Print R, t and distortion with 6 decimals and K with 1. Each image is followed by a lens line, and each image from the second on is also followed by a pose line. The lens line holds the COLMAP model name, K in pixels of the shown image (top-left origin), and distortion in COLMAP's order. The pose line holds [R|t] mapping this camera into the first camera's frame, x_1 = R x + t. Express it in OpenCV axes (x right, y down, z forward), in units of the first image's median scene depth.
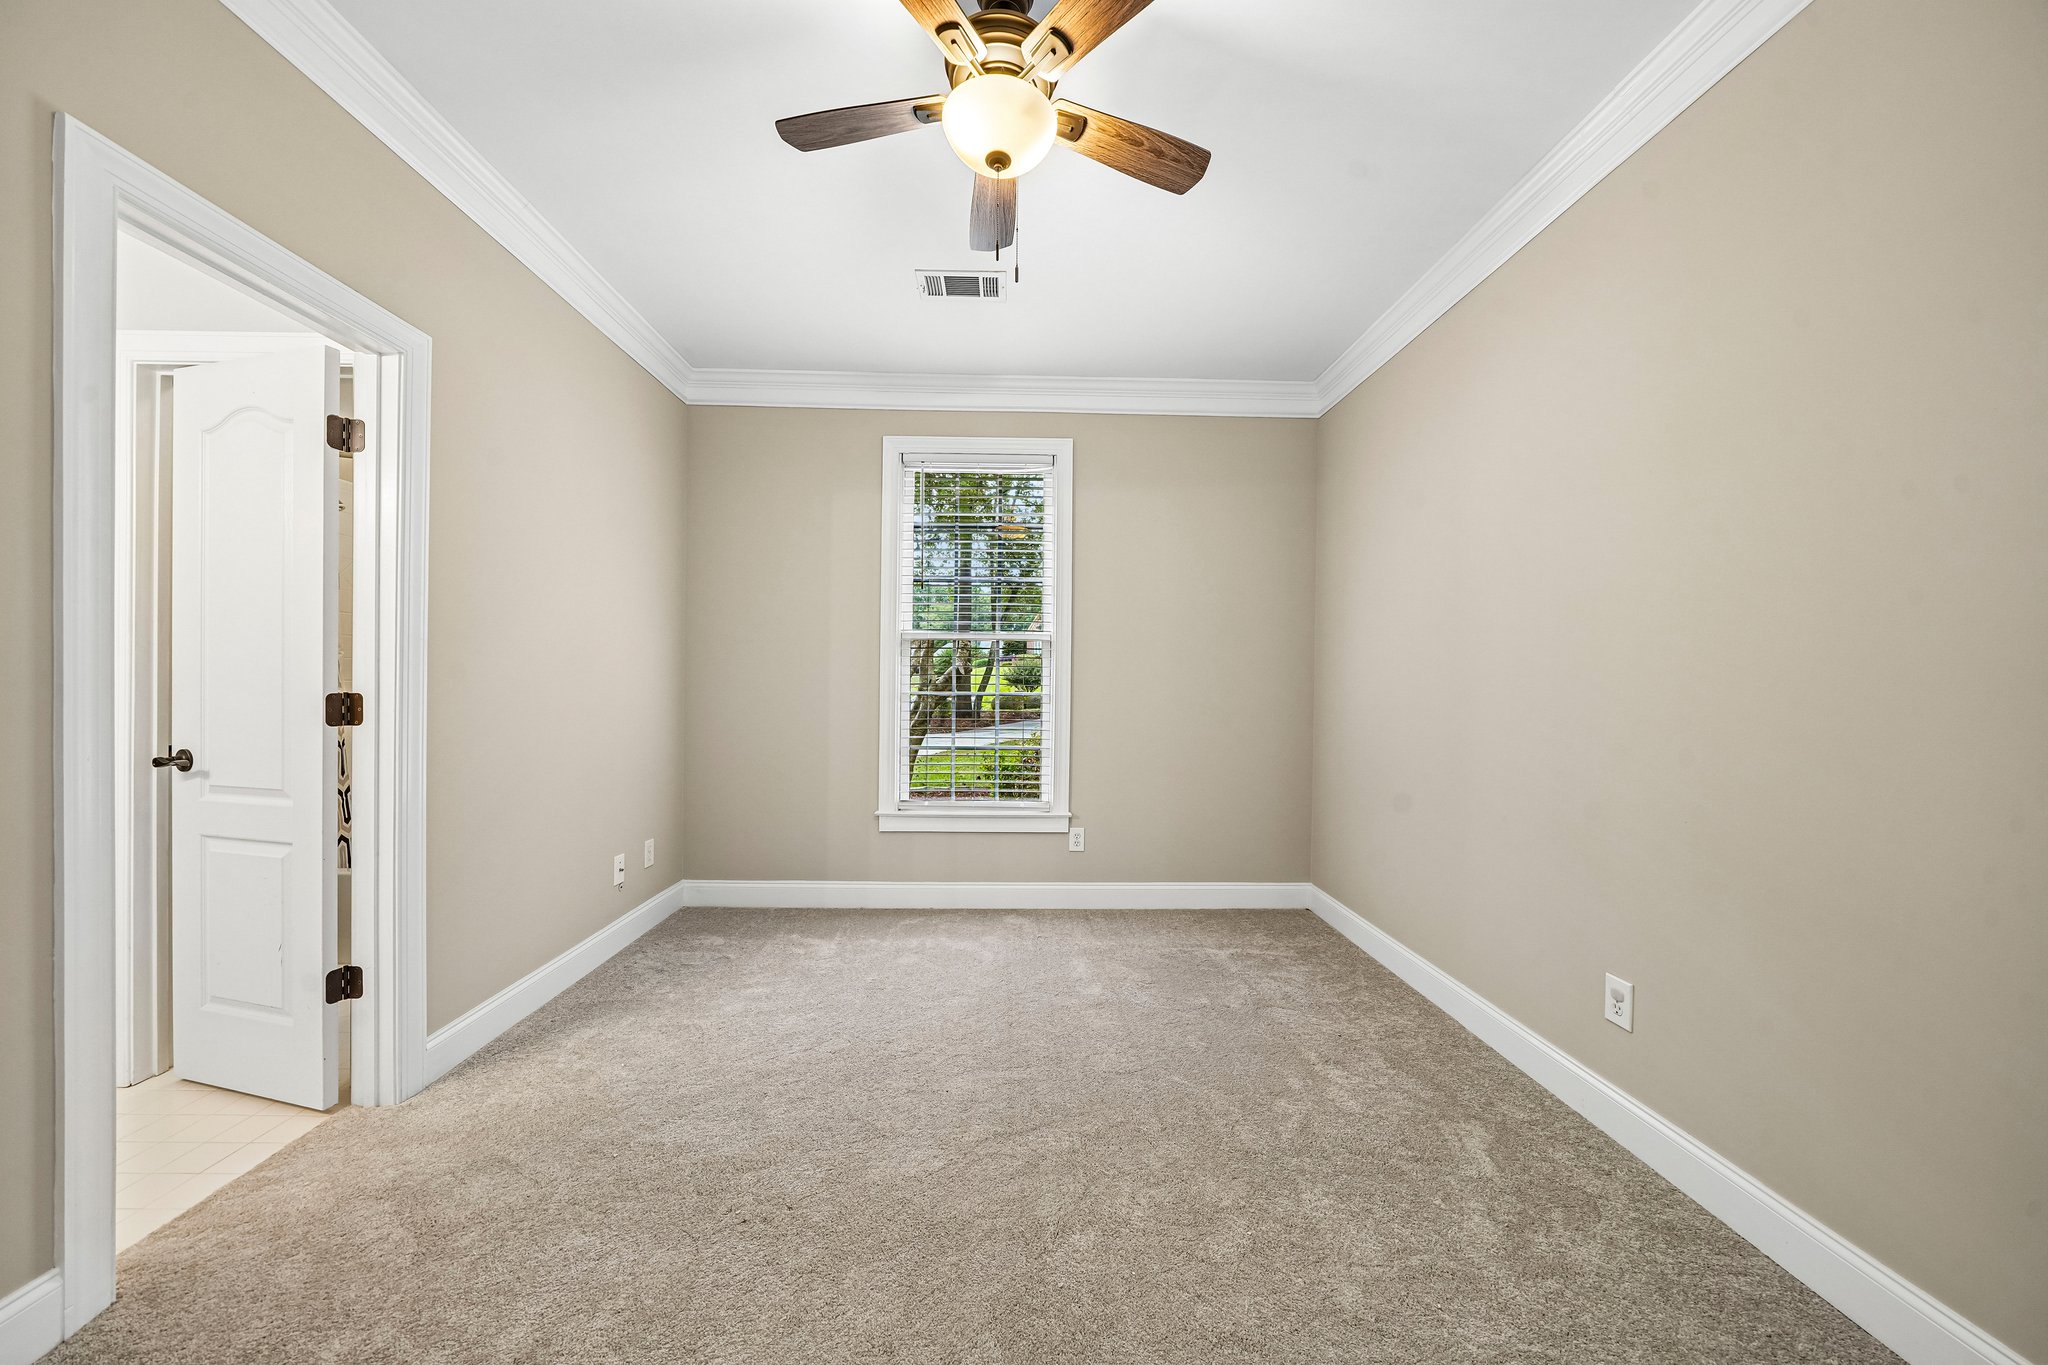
lens RADIAL K [[709.3, 0, 1021.9], [0, 709.3, 683.2], [0, 0, 1]] dist [0.000267, -0.000219]
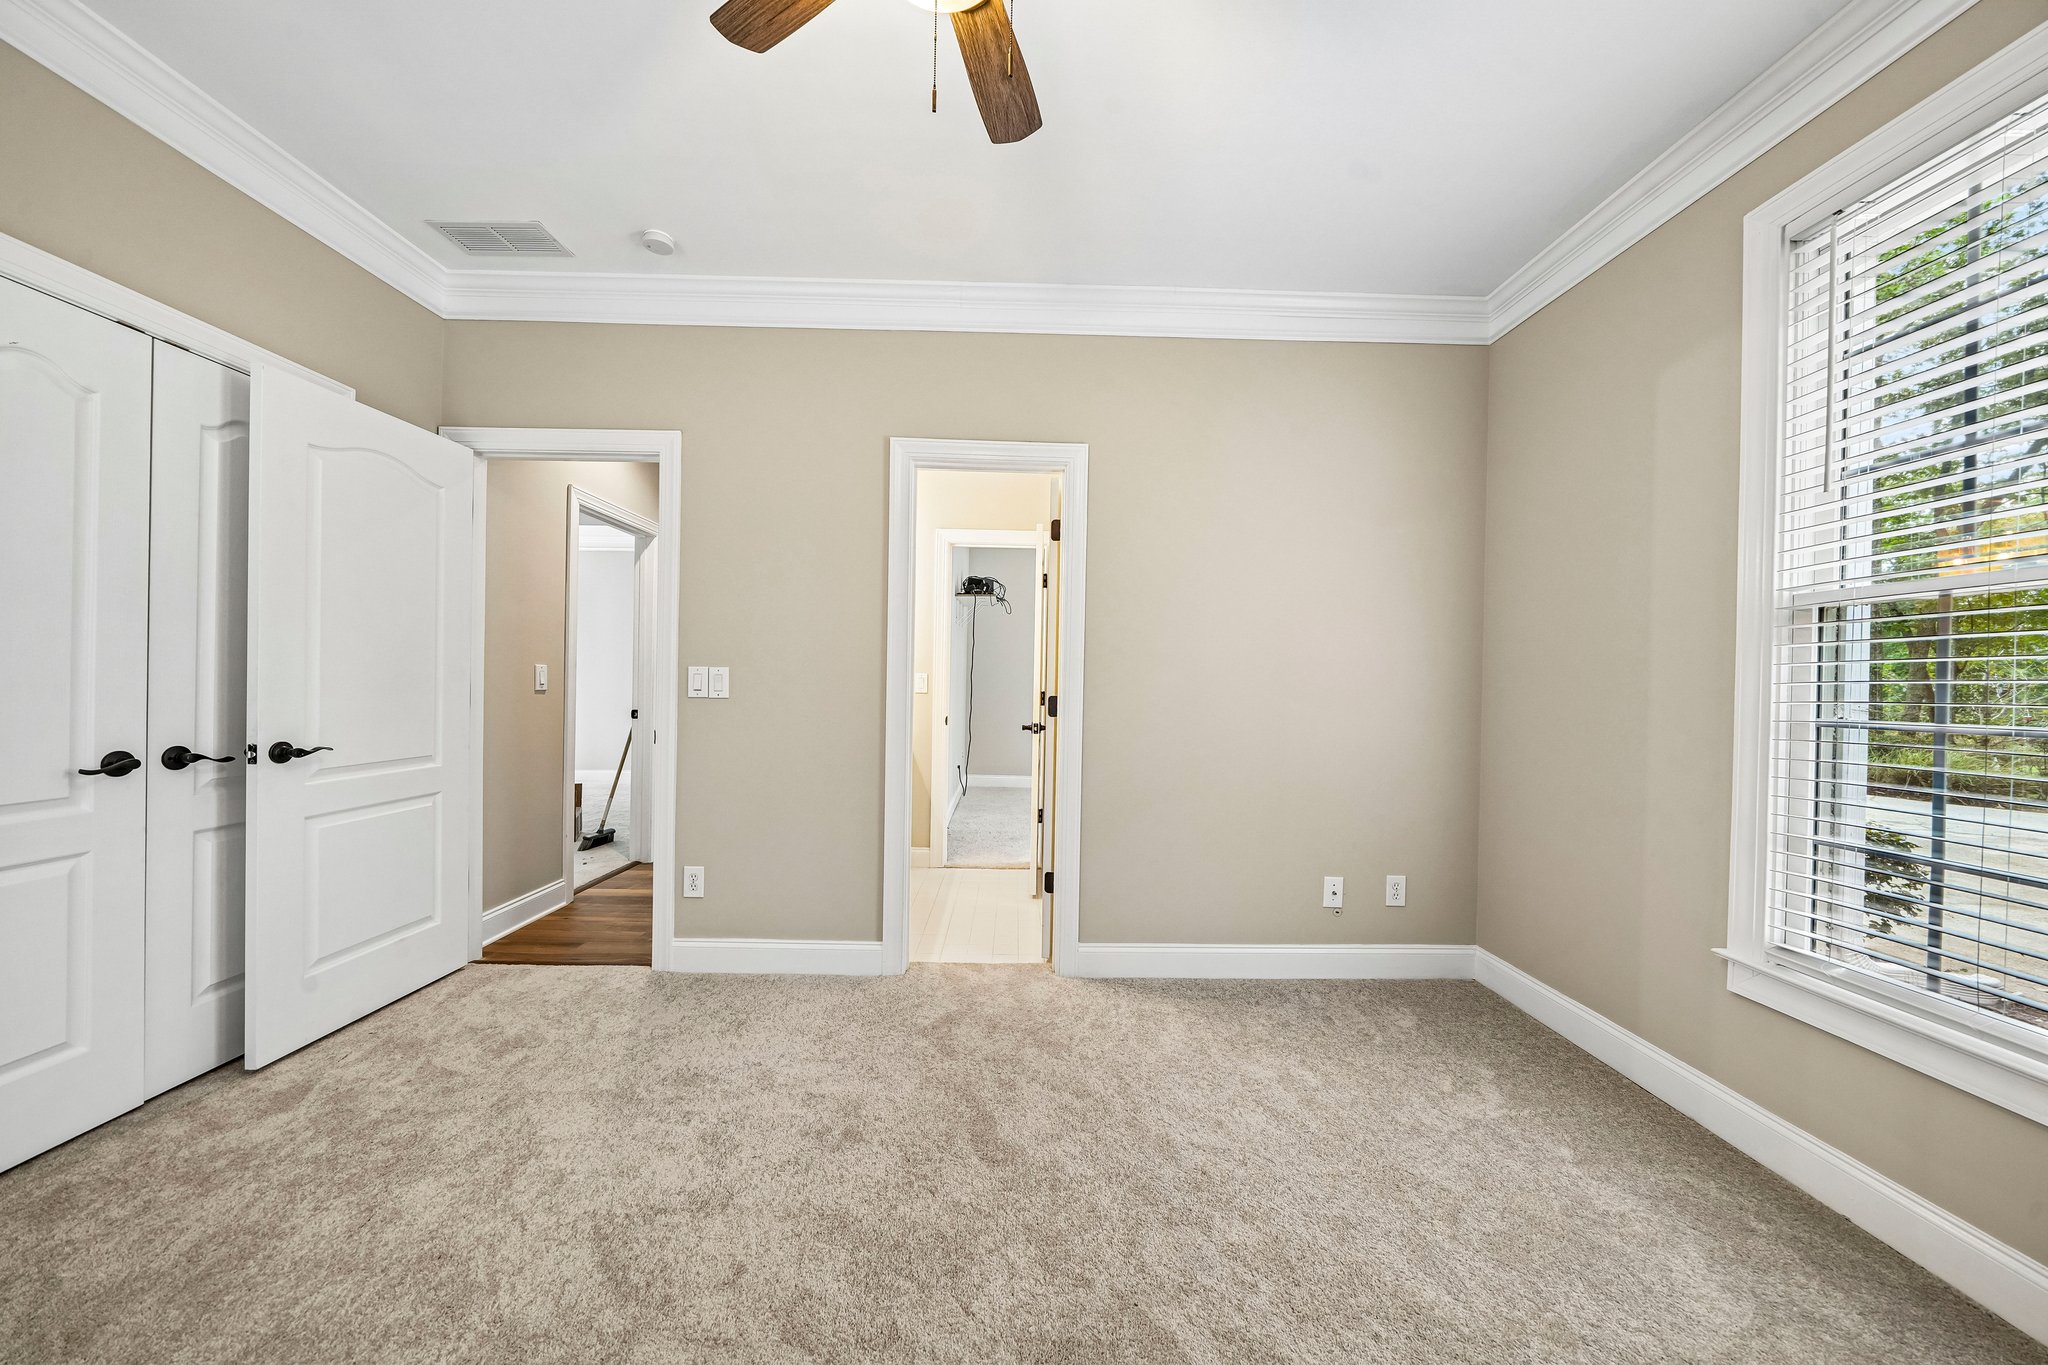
lens RADIAL K [[709.3, 0, 1025.0], [0, 709.3, 685.1], [0, 0, 1]] dist [0.000267, -0.000219]
pose [[-0.001272, -0.005848, -0.999982, 0.385169], [-0.017385, 0.999832, -0.005825, -0.000616], [0.999848, 0.017377, -0.001374, 0.598841]]
